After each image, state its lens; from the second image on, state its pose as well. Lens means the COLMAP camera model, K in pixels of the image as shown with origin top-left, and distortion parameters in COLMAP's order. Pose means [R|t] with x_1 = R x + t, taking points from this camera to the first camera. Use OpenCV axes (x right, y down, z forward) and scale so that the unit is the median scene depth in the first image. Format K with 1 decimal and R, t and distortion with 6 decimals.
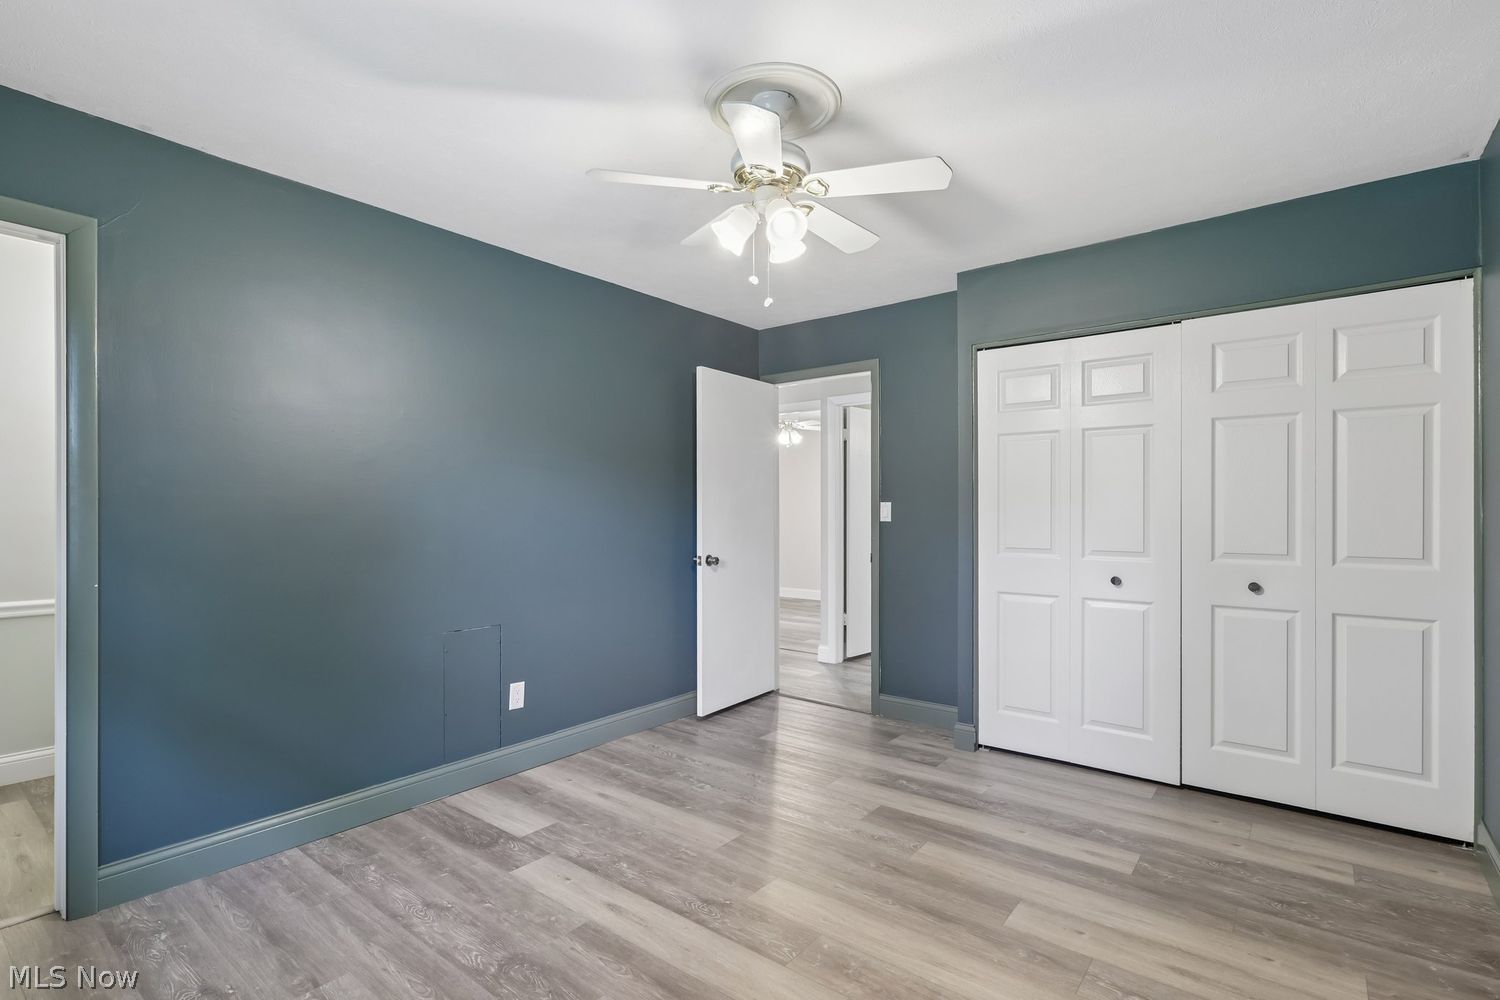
lens RADIAL K [[699.5, 0, 744.0], [0, 699.5, 511.7], [0, 0, 1]] dist [-0.009209, 0.002397]
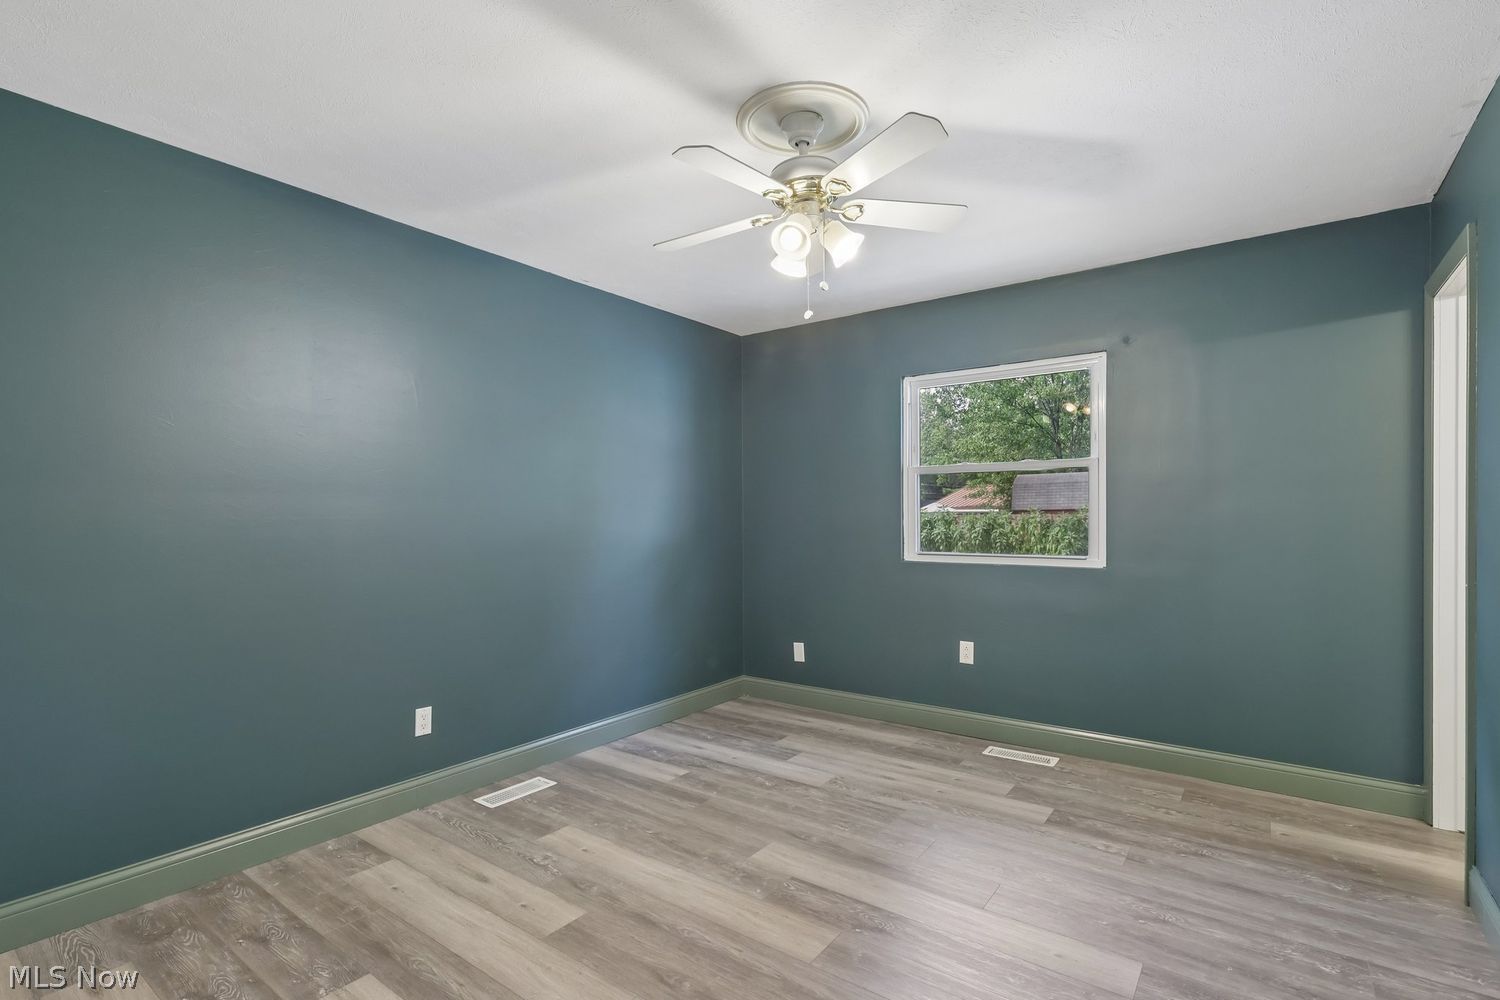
lens RADIAL K [[699.5, 0, 748.6], [0, 699.5, 528.5], [0, 0, 1]] dist [-0.009209, 0.002397]
pose [[-0.998953, 0.007592, -0.045105, 0.144261], [0.006823, 0.999829, 0.017184, -0.001425], [0.045228, 0.016858, -0.998834, 1.713231]]
